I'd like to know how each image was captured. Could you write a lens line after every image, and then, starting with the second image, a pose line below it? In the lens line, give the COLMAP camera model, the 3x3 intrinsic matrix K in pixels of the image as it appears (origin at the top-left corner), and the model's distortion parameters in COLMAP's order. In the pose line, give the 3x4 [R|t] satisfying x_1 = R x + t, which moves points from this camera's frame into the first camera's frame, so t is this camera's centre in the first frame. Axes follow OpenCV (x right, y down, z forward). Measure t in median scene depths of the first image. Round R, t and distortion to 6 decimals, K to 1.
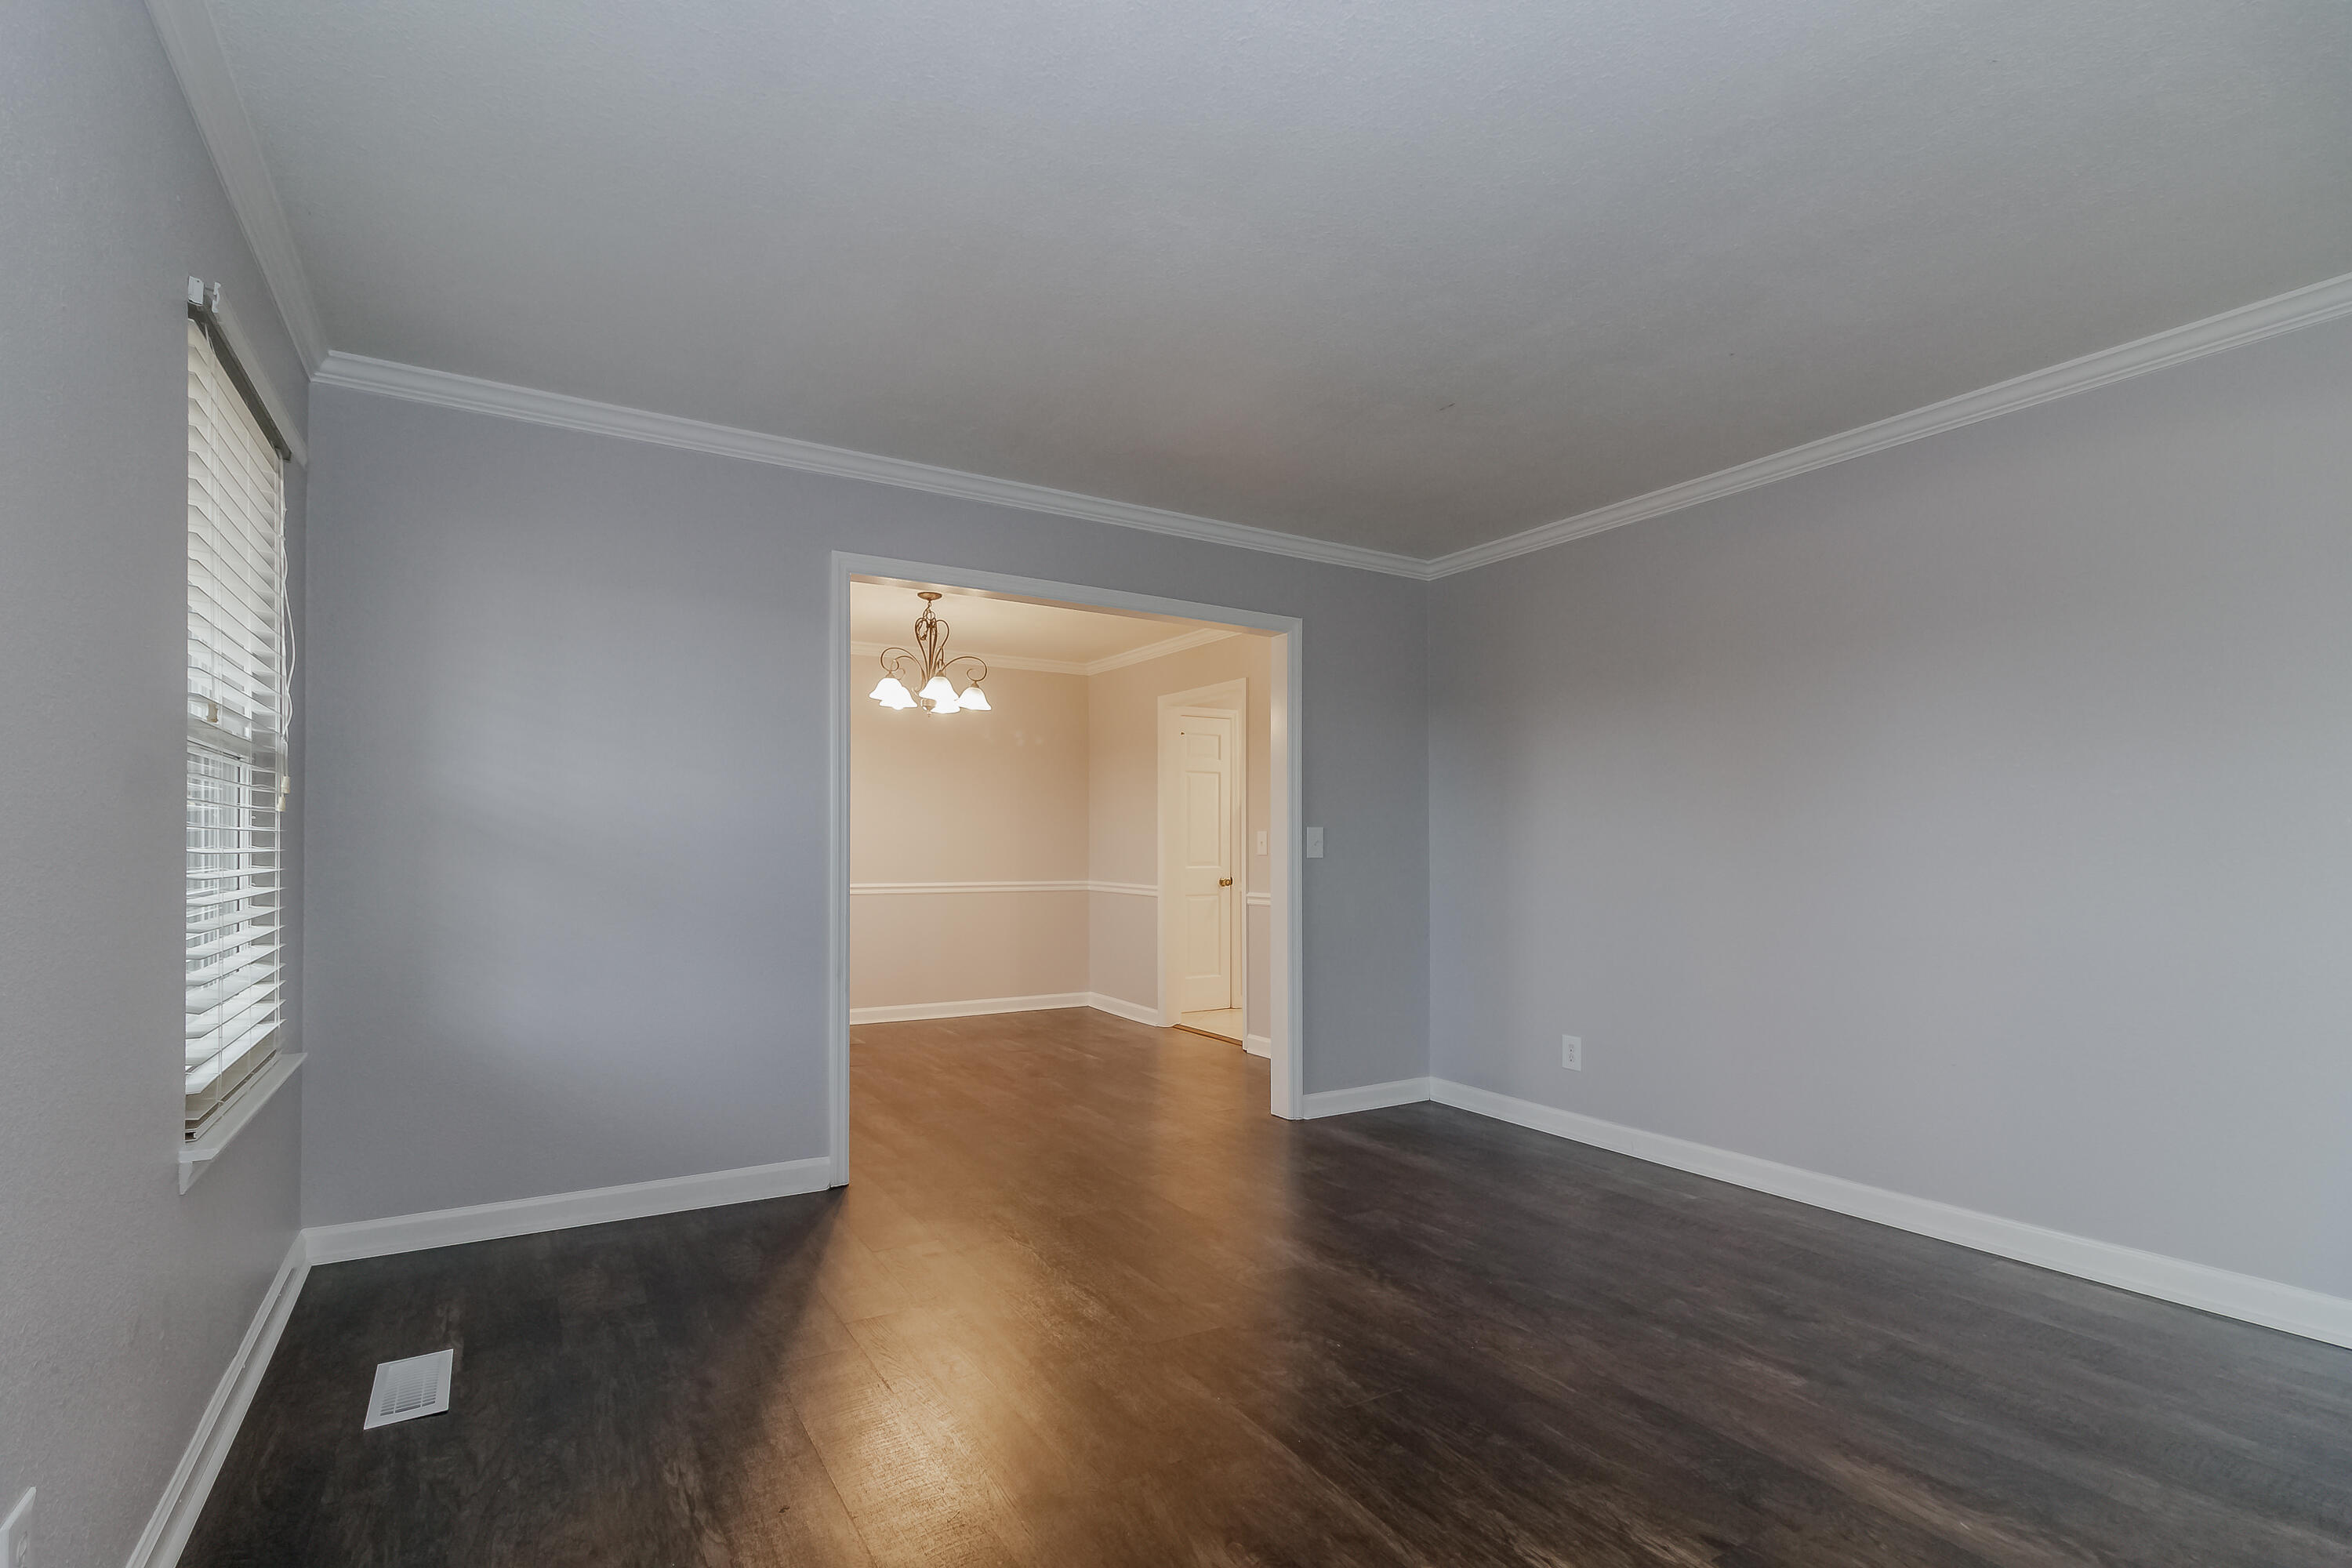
lens RADIAL K [[1114.3, 0, 1153.5], [0, 1114.3, 836.1], [0, 0, 1]] dist [0.006008, 0.000735]
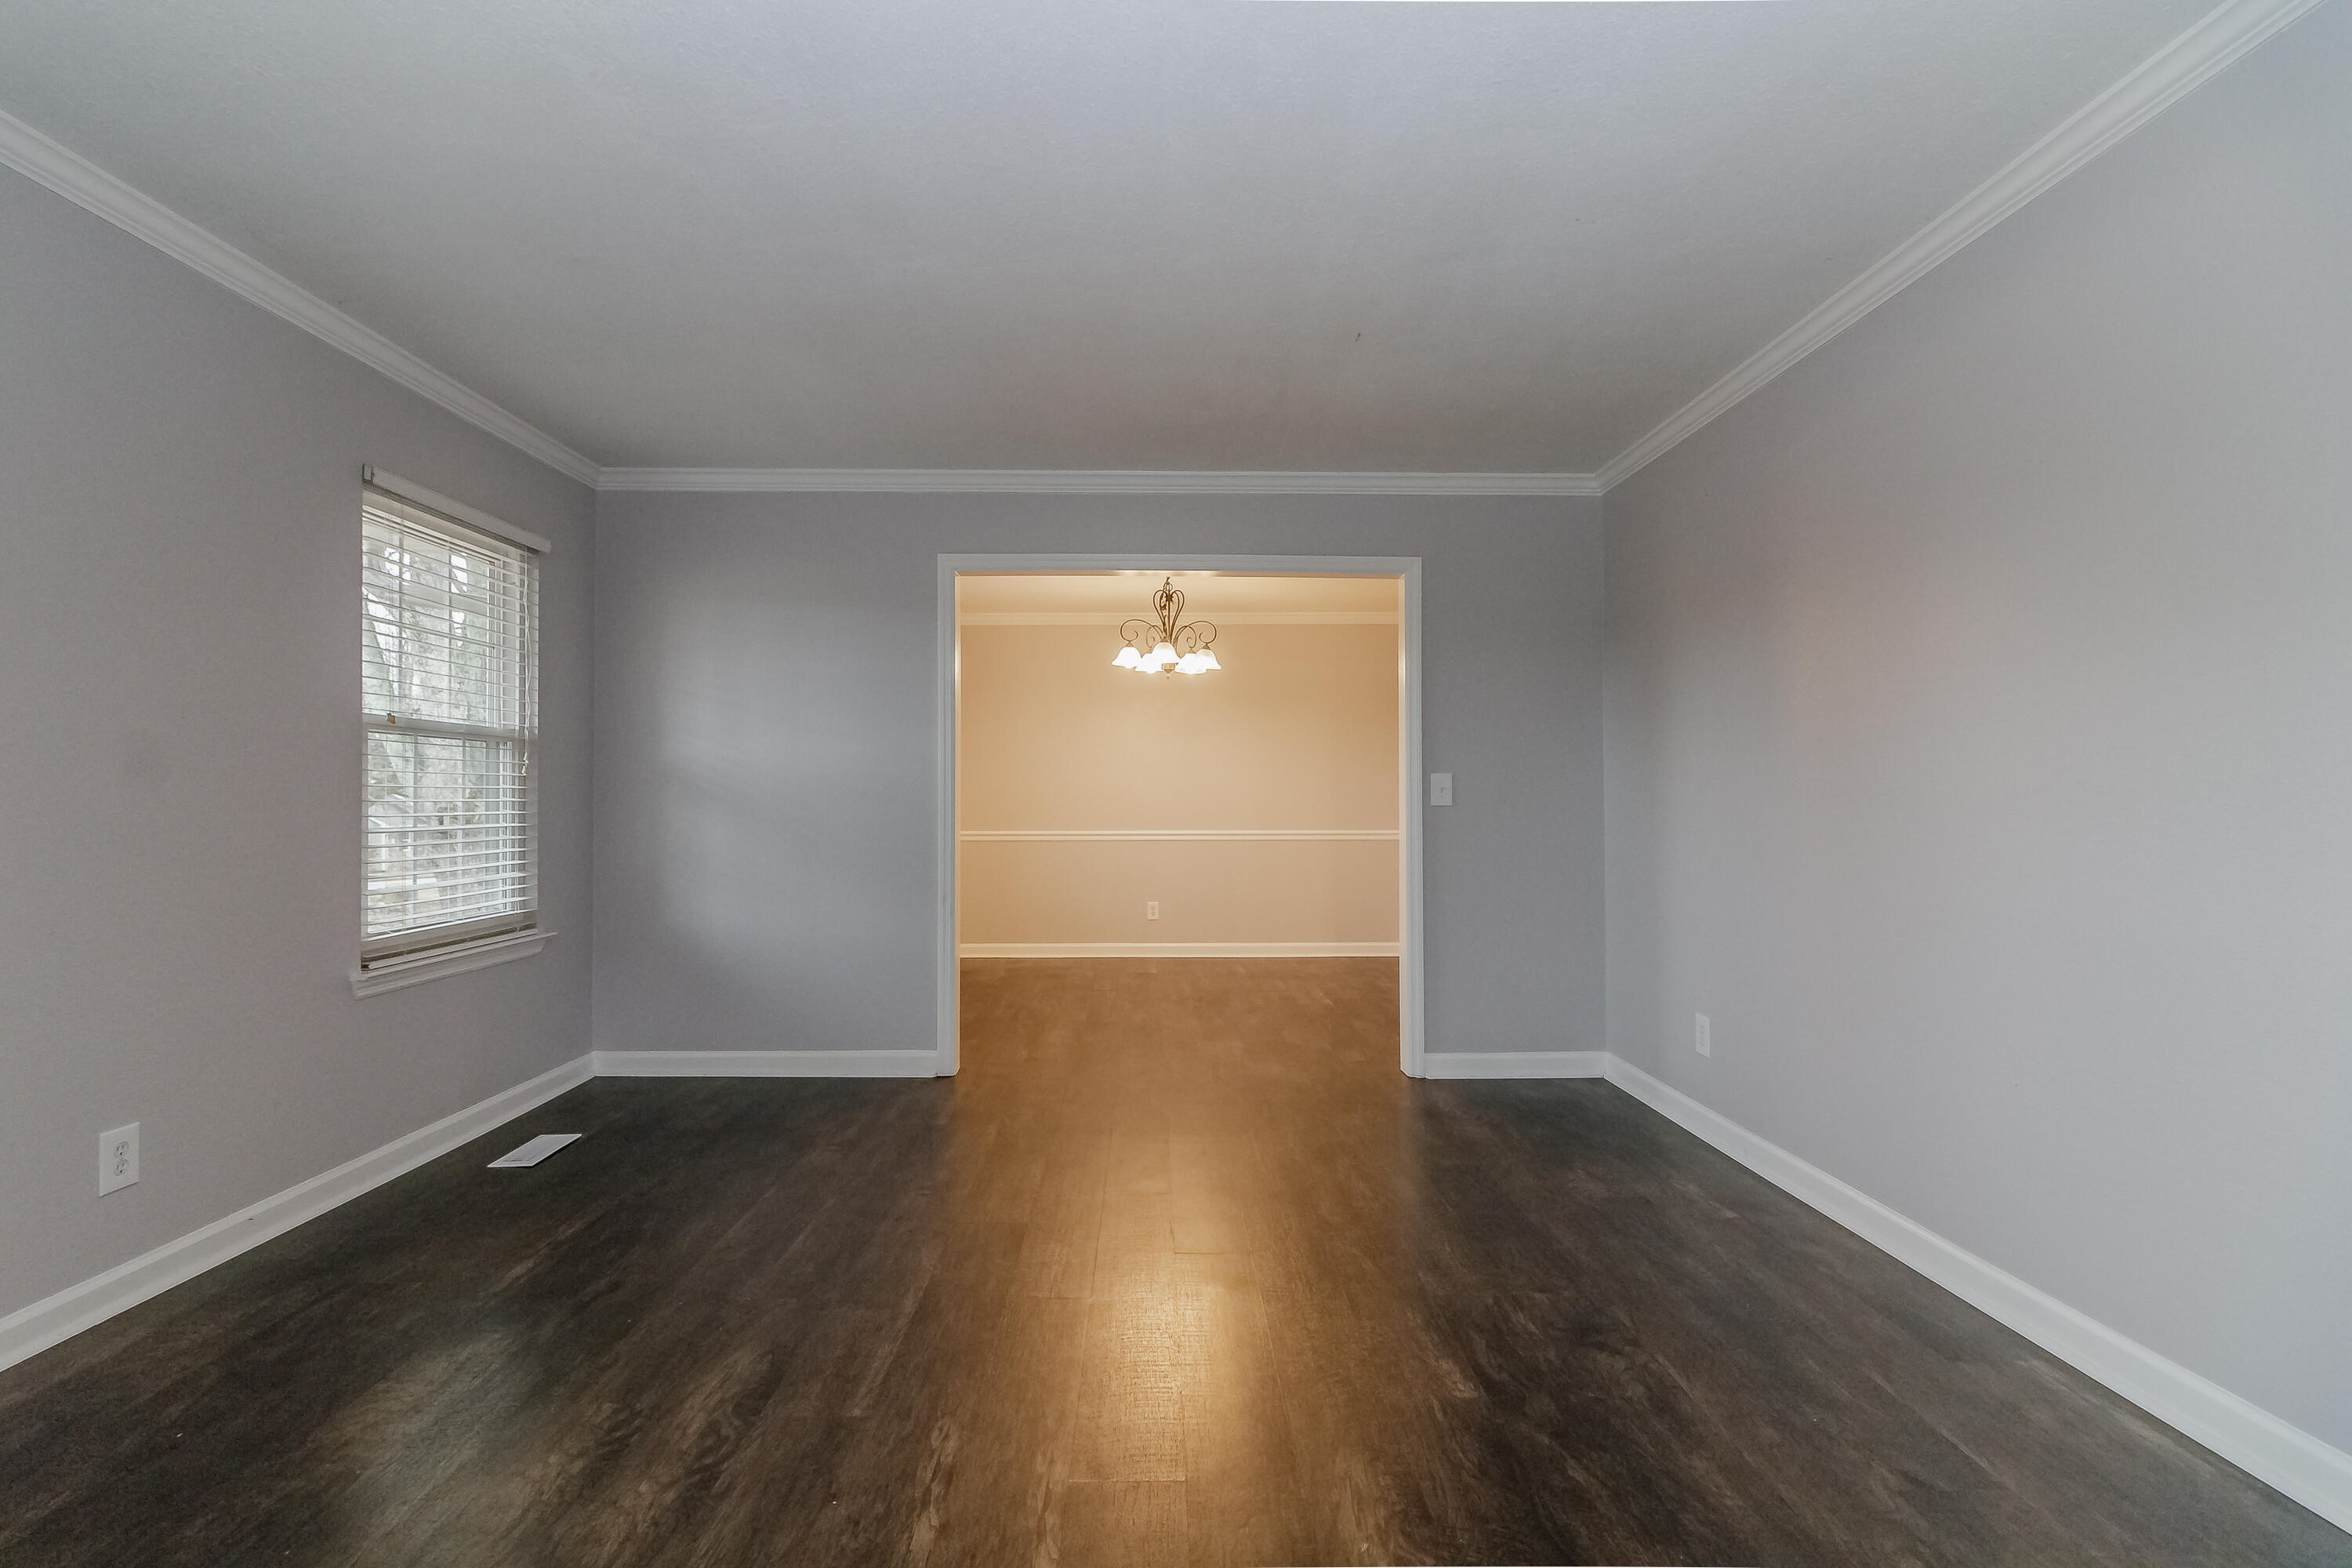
lens RADIAL K [[1114.3, 0, 1172.9], [0, 1114.3, 781.8], [0, 0, 1]] dist [0.006008, 0.000735]
pose [[0.861359, -0.012643, -0.507840, 0.435078], [0.009478, 0.999916, -0.008816, 0.005042], [0.507909, 0.002780, 0.861406, 0.062776]]
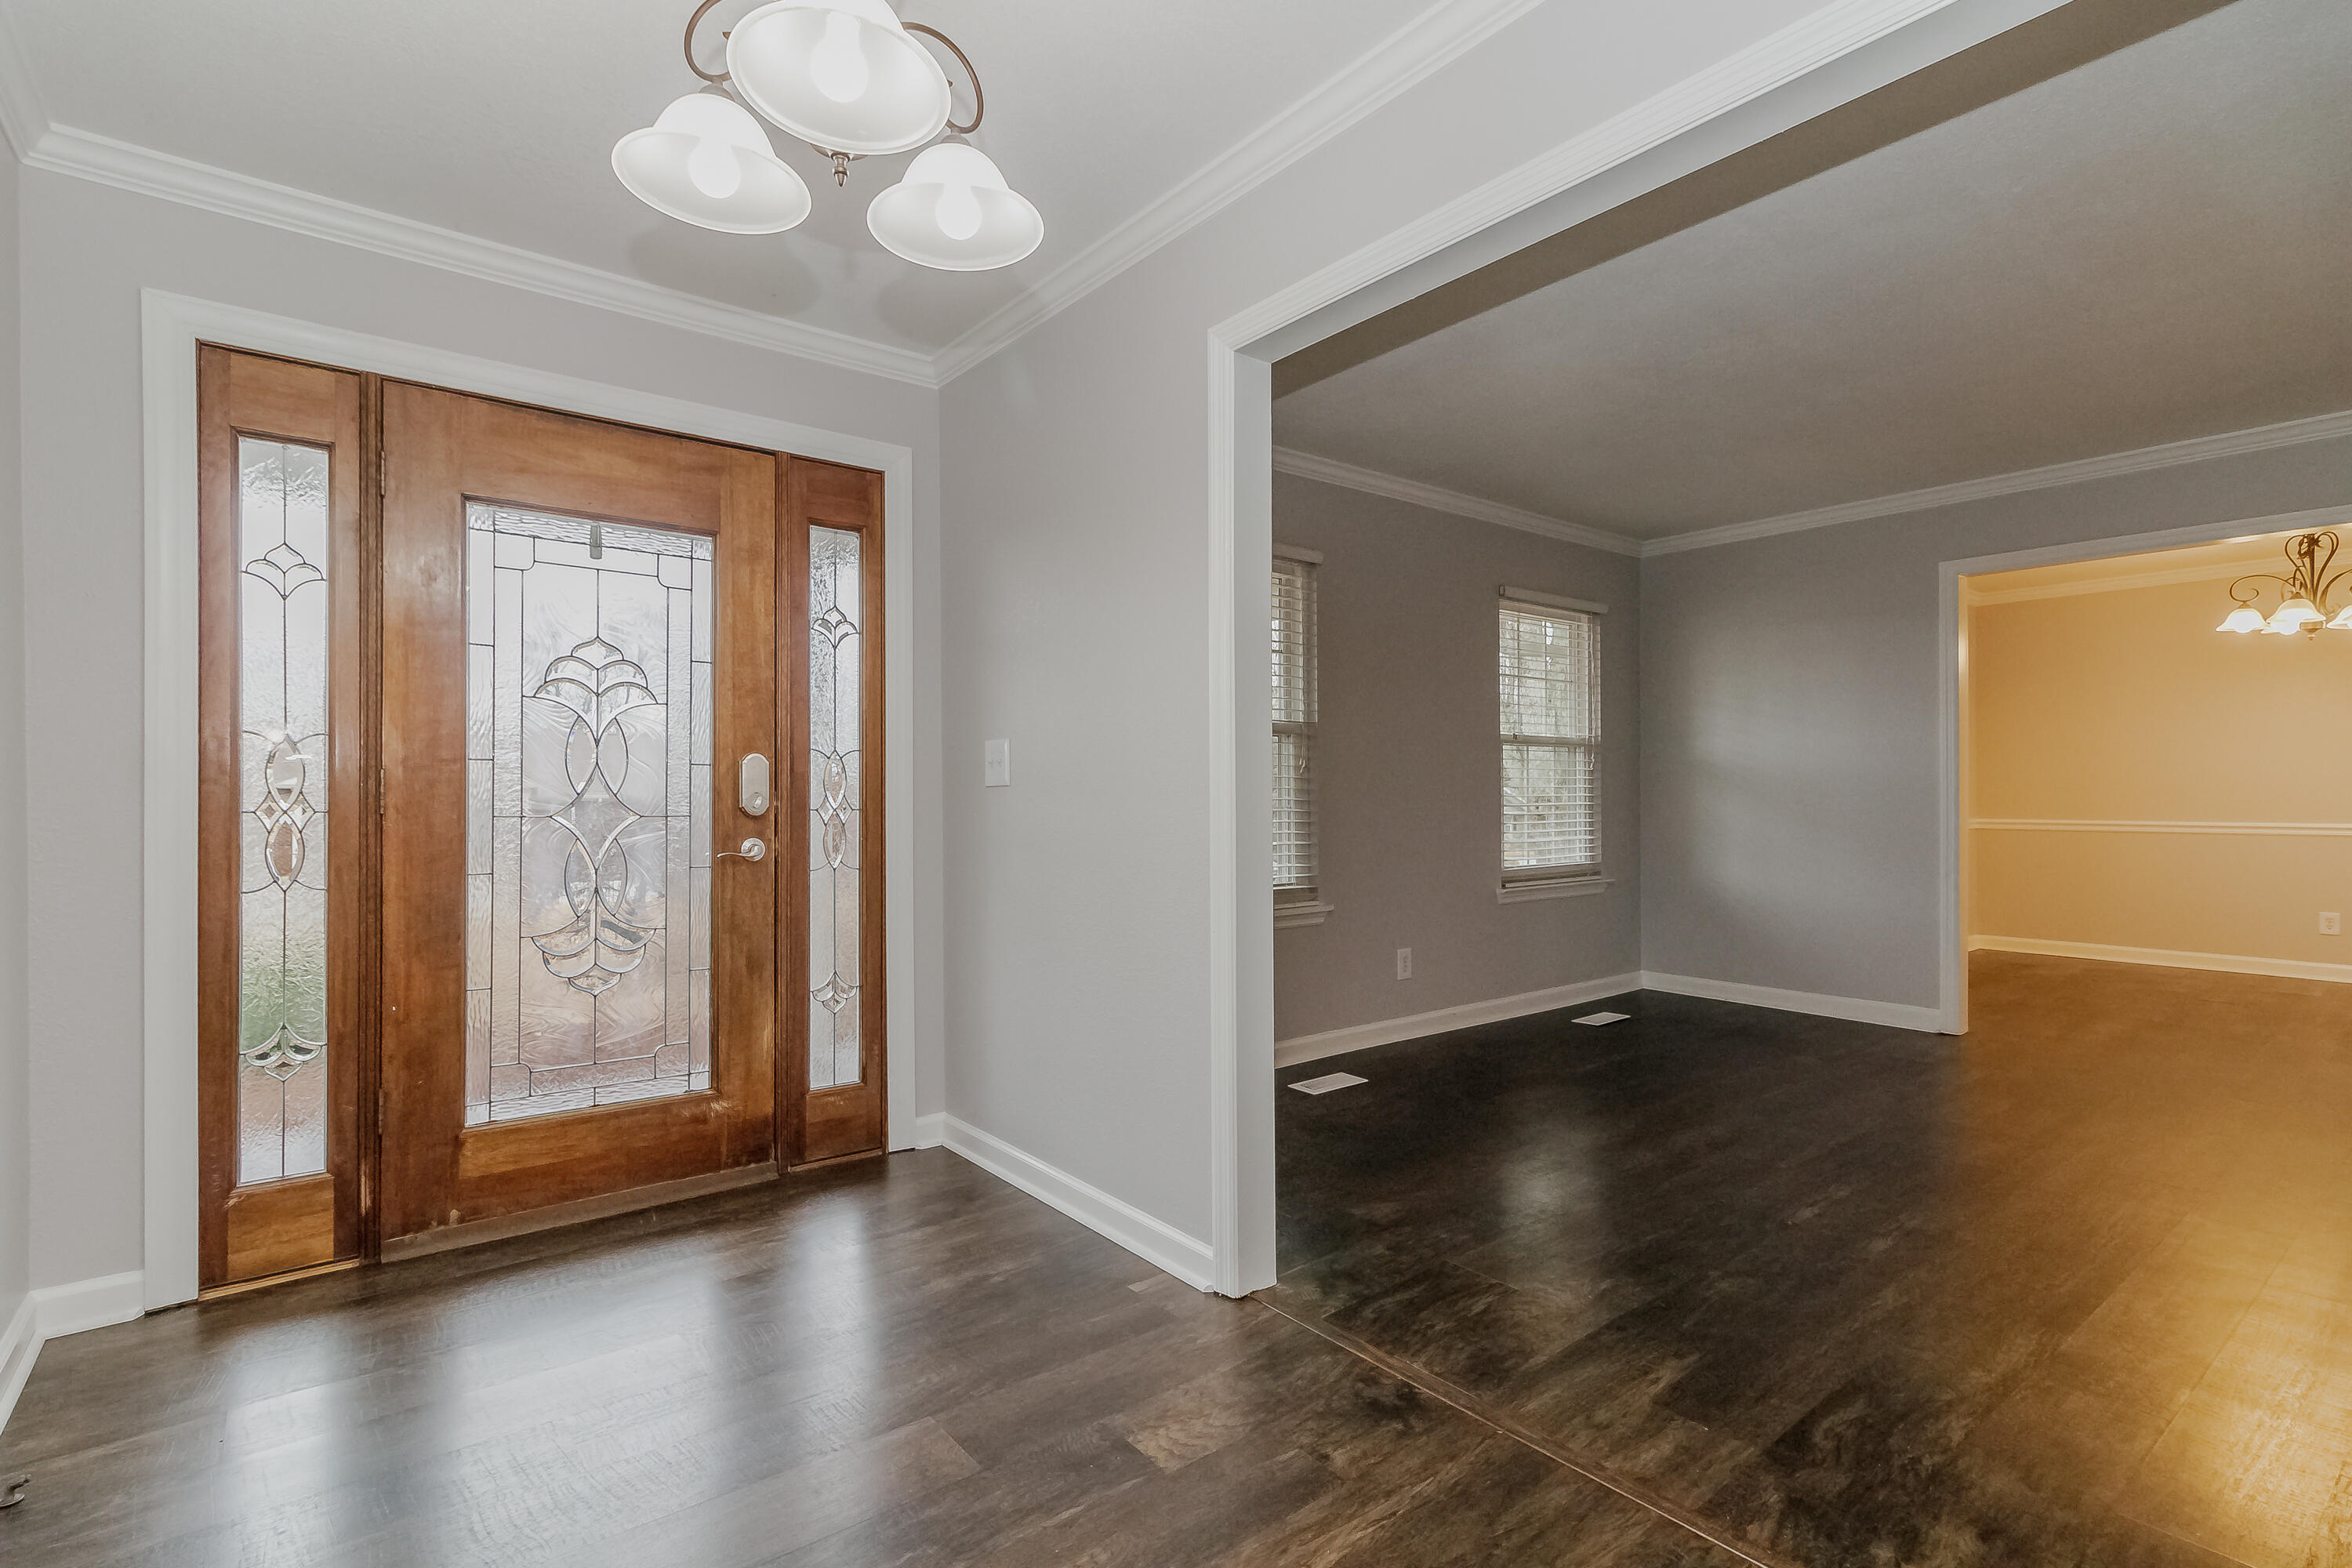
lens RADIAL K [[1114.3, 0, 1149.9], [0, 1114.3, 790.5], [0, 0, 1]] dist [0.006008, 0.000735]
pose [[0.124924, -0.005830, -0.992149, 0.721057], [0.013145, 0.999905, -0.004220, 0.009771], [0.992079, -0.012515, 0.124989, -0.085169]]
